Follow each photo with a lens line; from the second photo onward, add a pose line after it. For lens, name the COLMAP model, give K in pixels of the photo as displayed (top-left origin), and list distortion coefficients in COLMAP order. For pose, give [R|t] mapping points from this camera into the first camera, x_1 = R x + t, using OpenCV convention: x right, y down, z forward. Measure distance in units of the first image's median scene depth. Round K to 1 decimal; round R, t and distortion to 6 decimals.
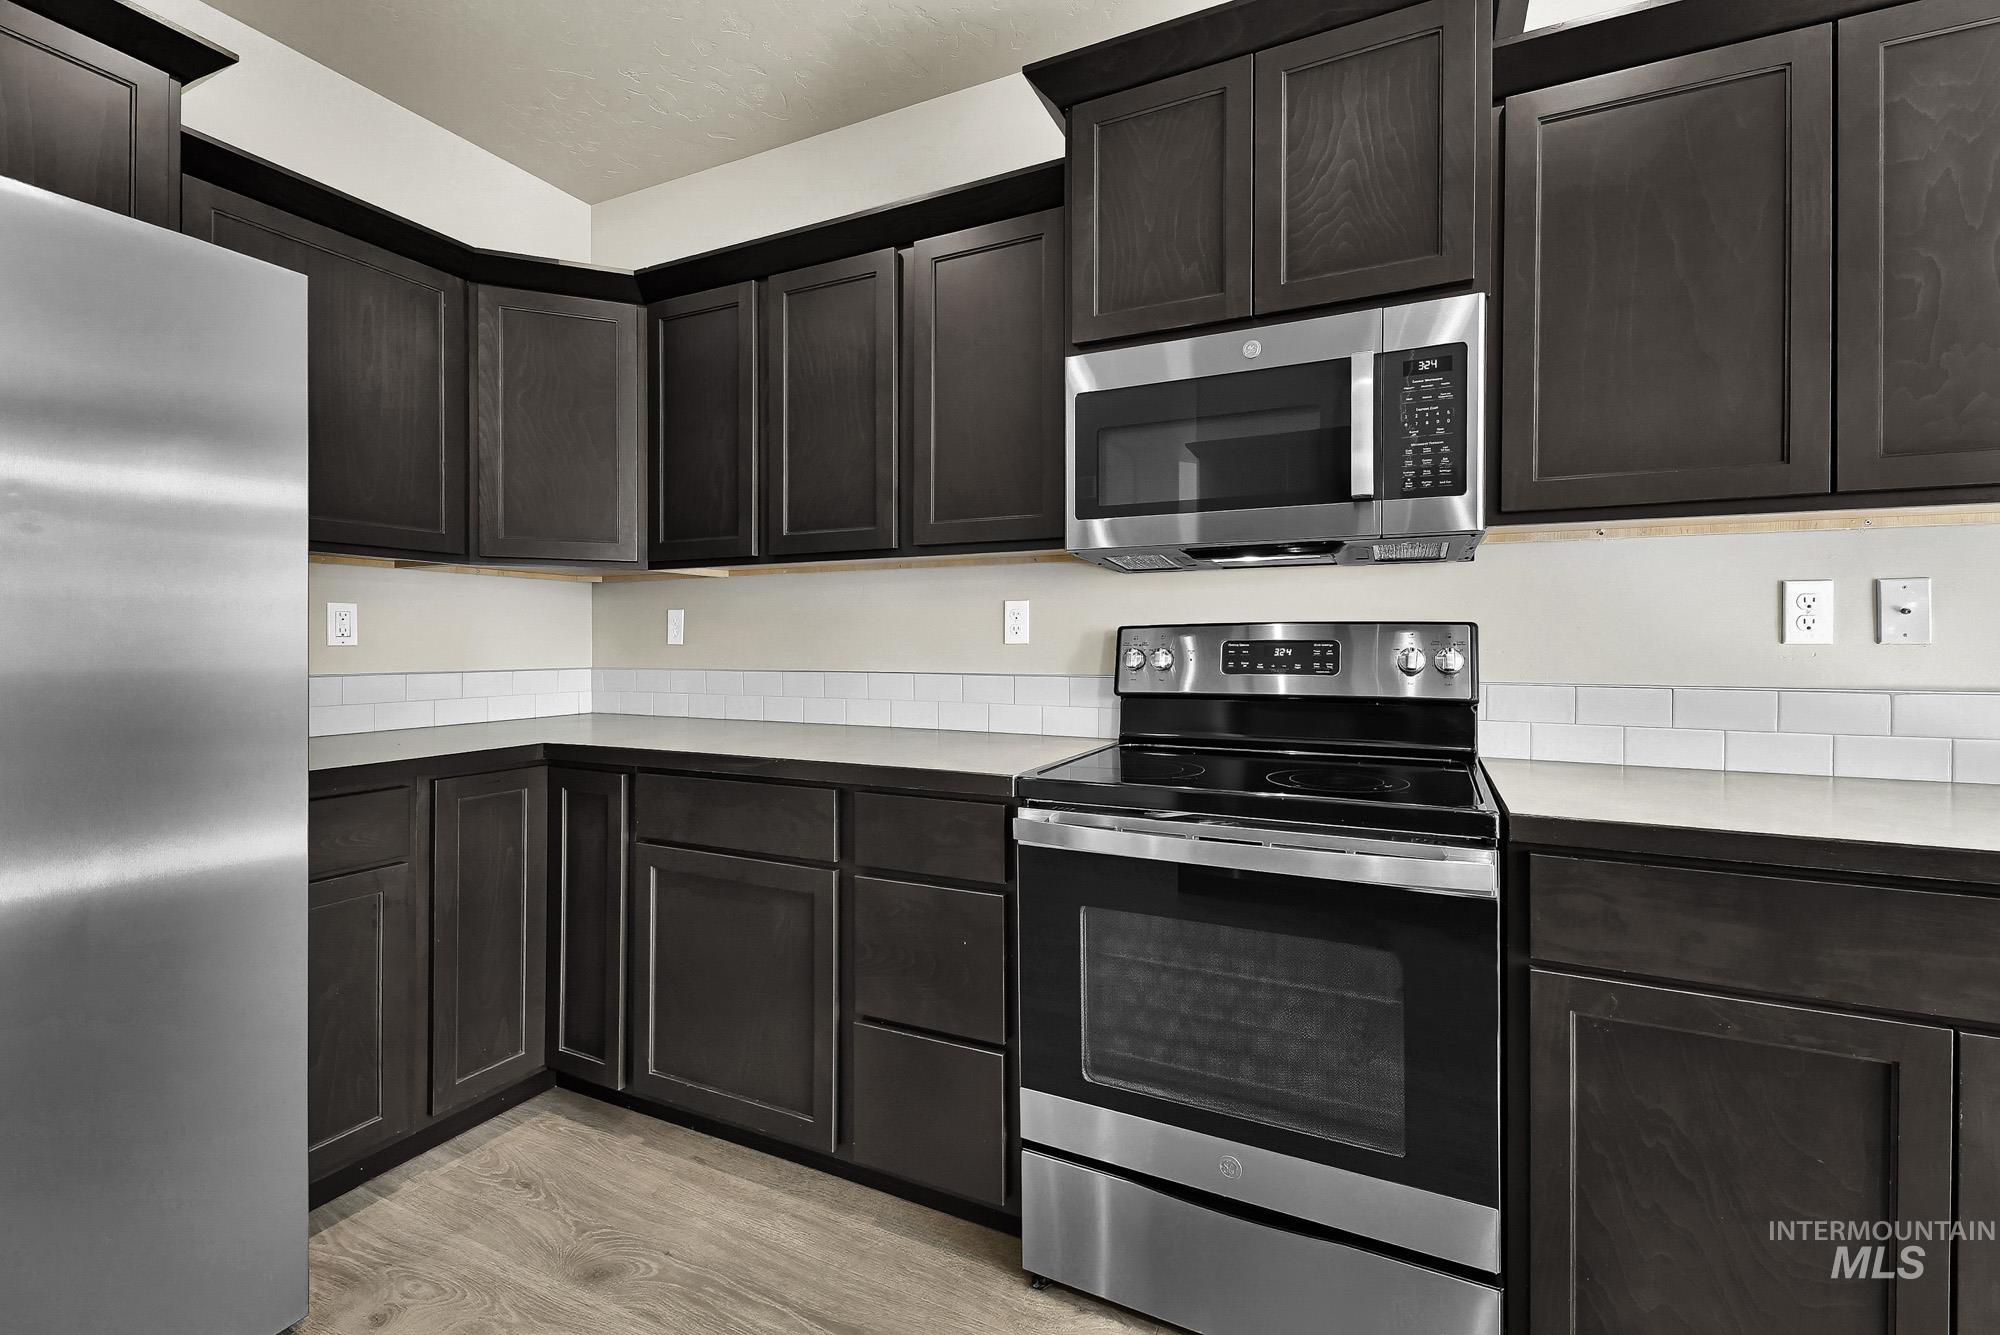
lens RADIAL K [[847.1, 0, 1008.3], [0, 847.1, 643.7], [0, 0, 1]] dist [0.002807, 0.000370]
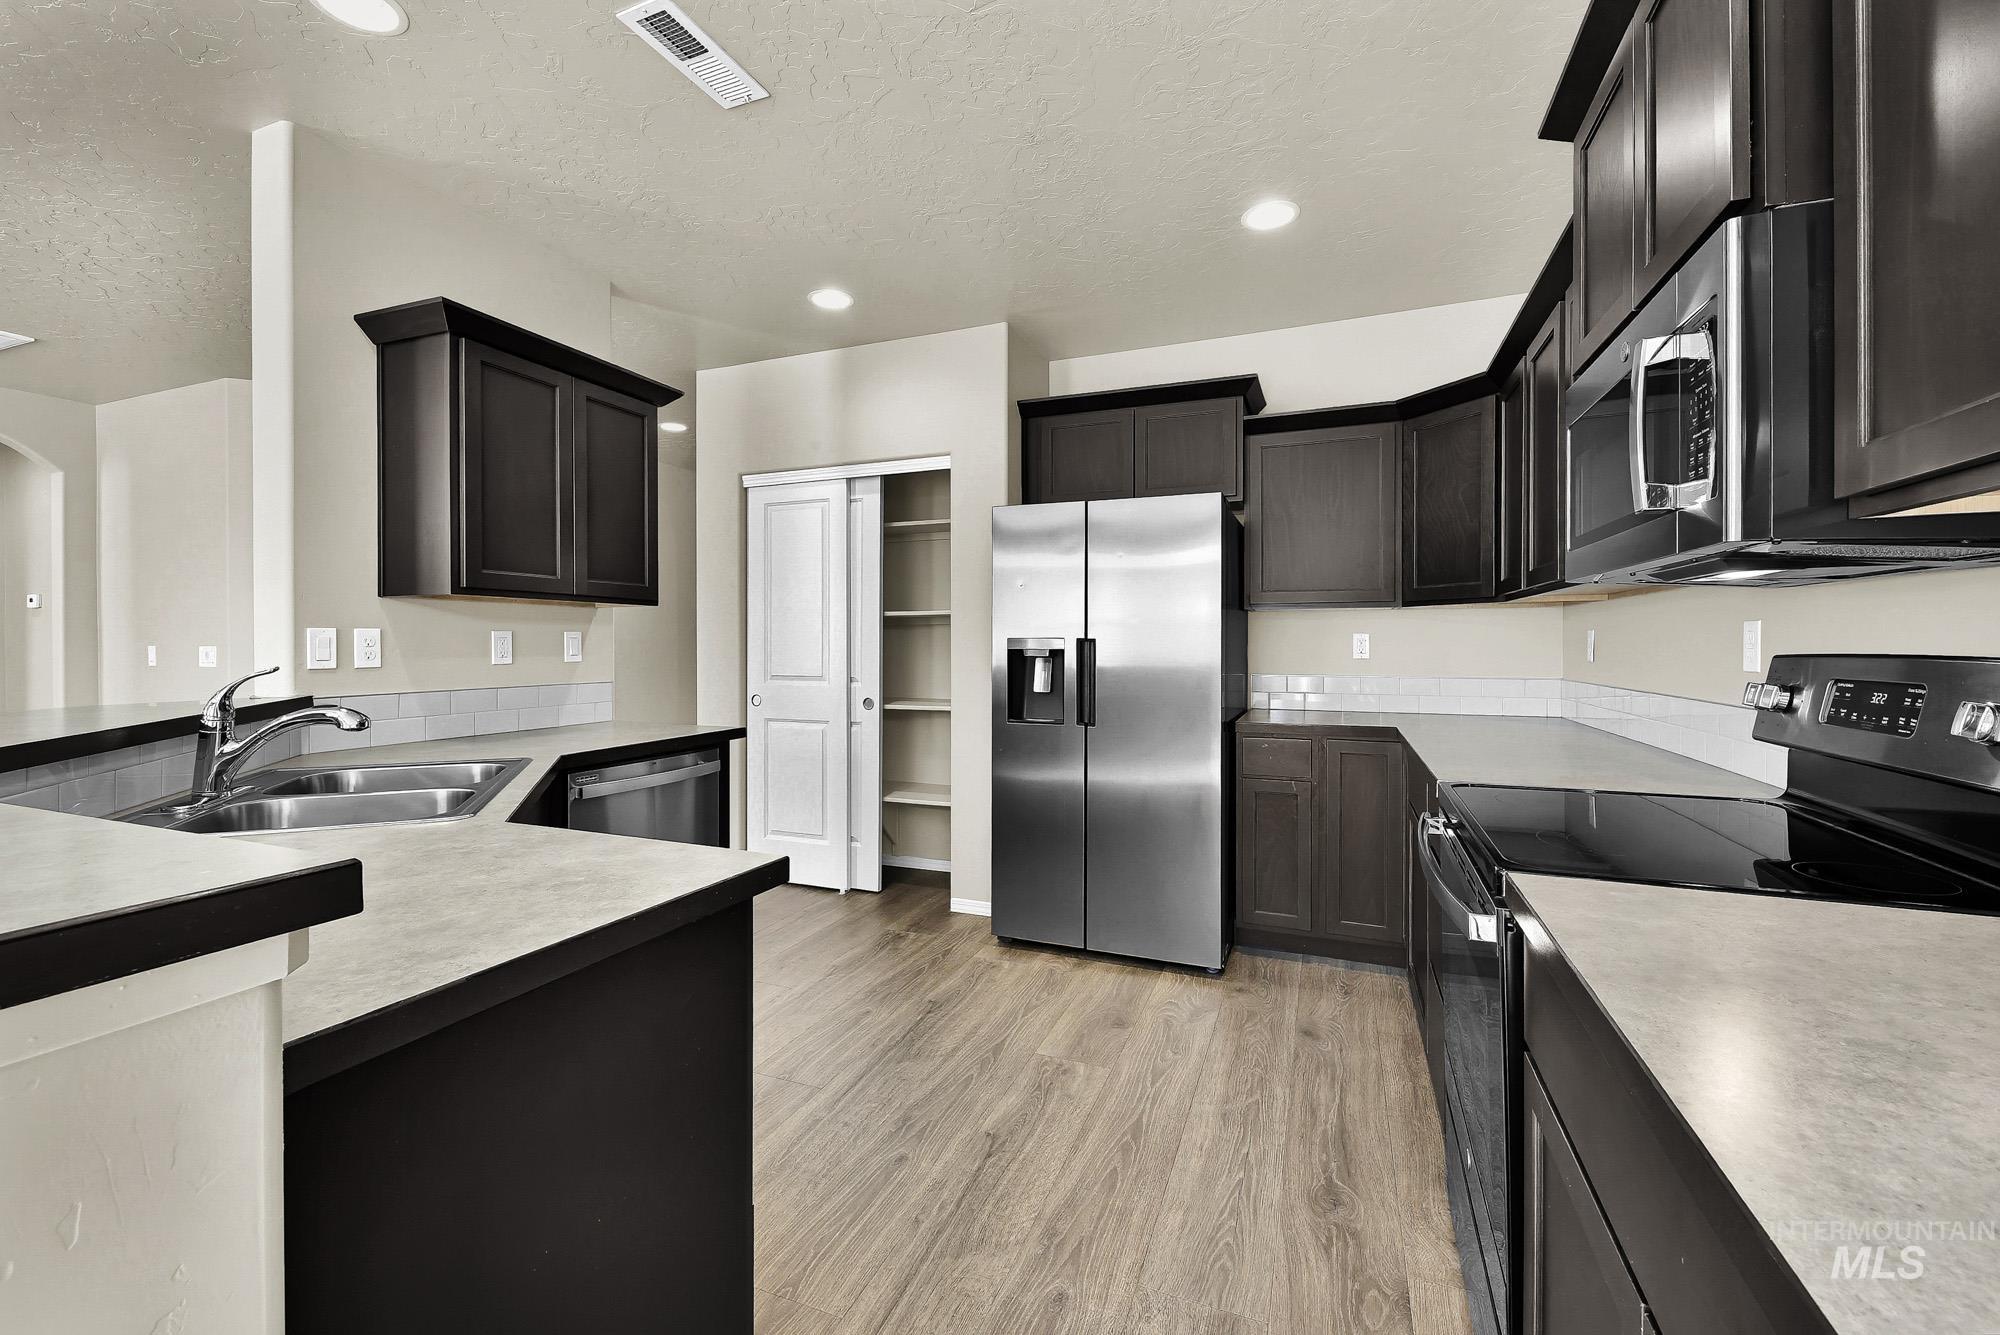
lens RADIAL K [[823.7, 0, 1026.0], [0, 823.7, 660.5], [0, 0, 1]] dist [0.000017, 0.000011]
pose [[0.074578, 0.021350, -0.996987, 1.091819], [-0.000342, 0.999771, 0.021384, -0.040432], [0.997215, -0.001254, 0.074568, 0.308221]]
